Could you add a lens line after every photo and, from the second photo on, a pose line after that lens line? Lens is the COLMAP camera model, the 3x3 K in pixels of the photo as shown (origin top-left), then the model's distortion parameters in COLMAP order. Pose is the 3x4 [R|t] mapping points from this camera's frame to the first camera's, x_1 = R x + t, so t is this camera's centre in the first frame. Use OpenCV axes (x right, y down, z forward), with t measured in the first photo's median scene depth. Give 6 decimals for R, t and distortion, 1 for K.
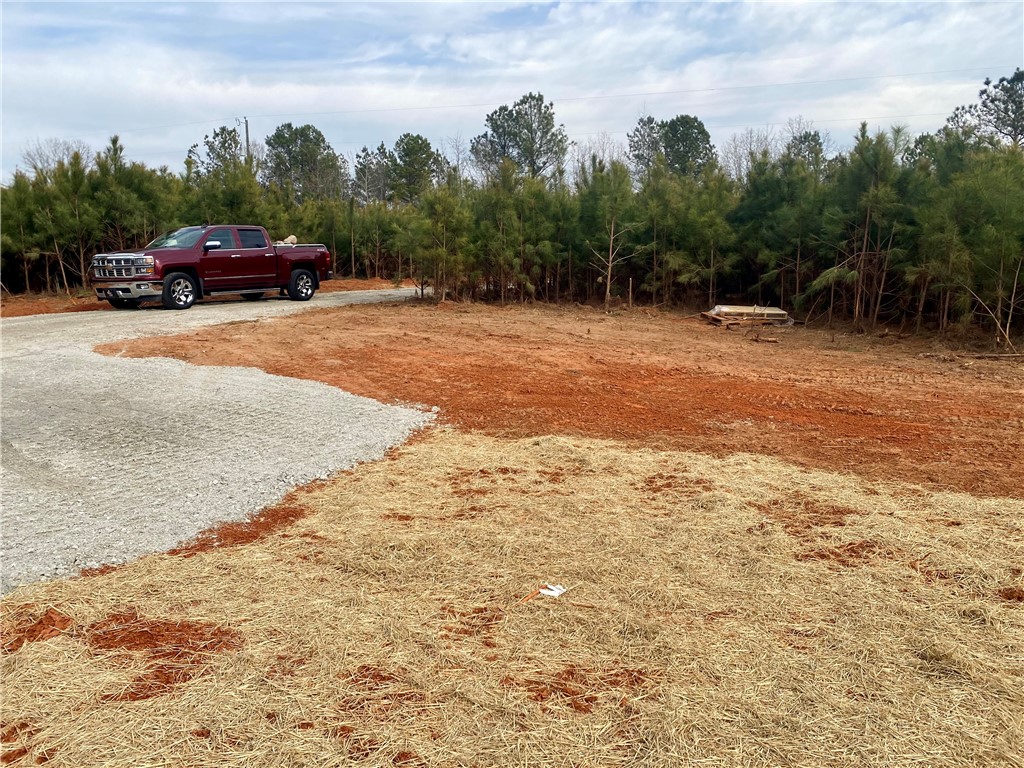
lens RADIAL K [[768.6, 0, 490.7], [0, 768.6, 381.8], [0, 0, 1]] dist [-0.001159, -0.011765]
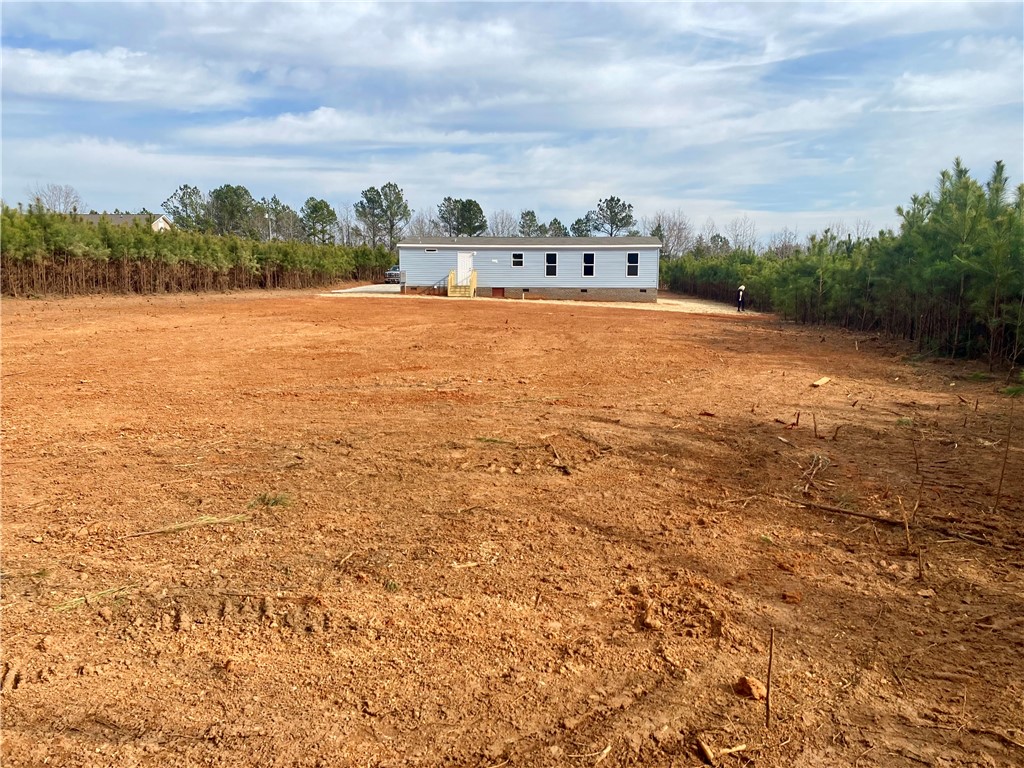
lens RADIAL K [[775.9, 0, 516.3], [0, 775.9, 389.2], [0, 0, 1]] dist [0.003990, -0.010507]
pose [[0.937416, -0.034692, 0.346480, -0.435284], [0.037518, 0.999295, -0.001452, 0.178276], [-0.346185, 0.014360, 0.938056, -1.131600]]
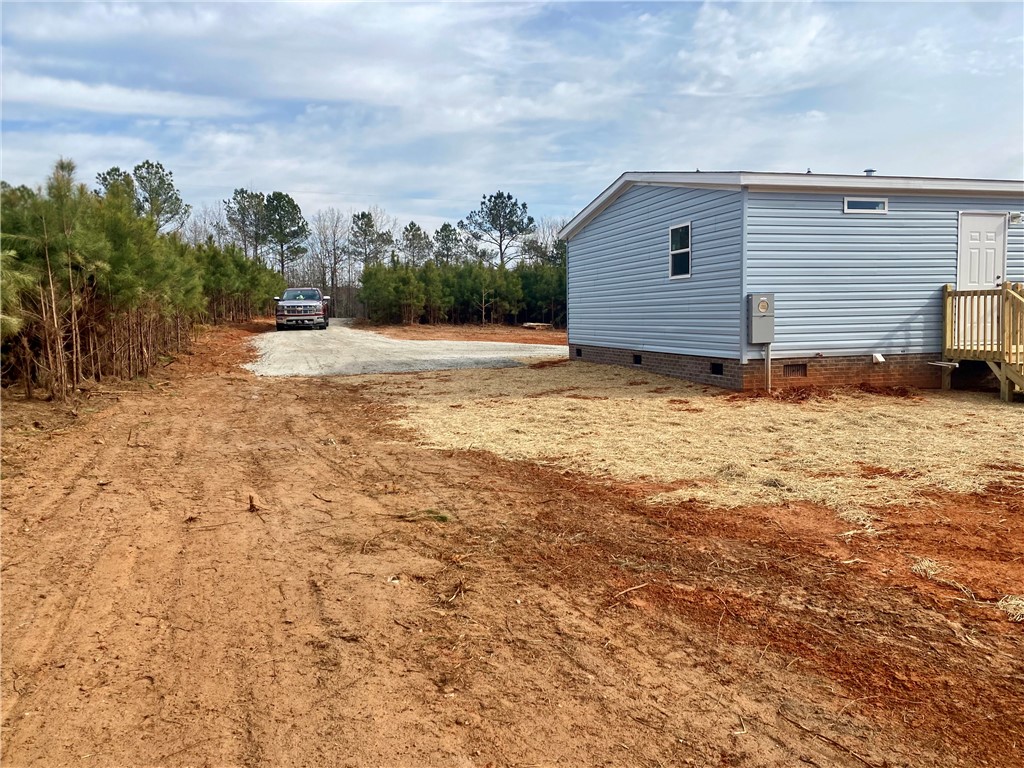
lens RADIAL K [[775.9, 0, 516.3], [0, 775.9, 389.2], [0, 0, 1]] dist [0.003990, -0.010507]
pose [[0.751744, -0.073640, 0.655330, -0.427297], [0.105183, 0.994413, -0.008914, 0.042890], [-0.651013, 0.075631, 0.755290, -0.278926]]
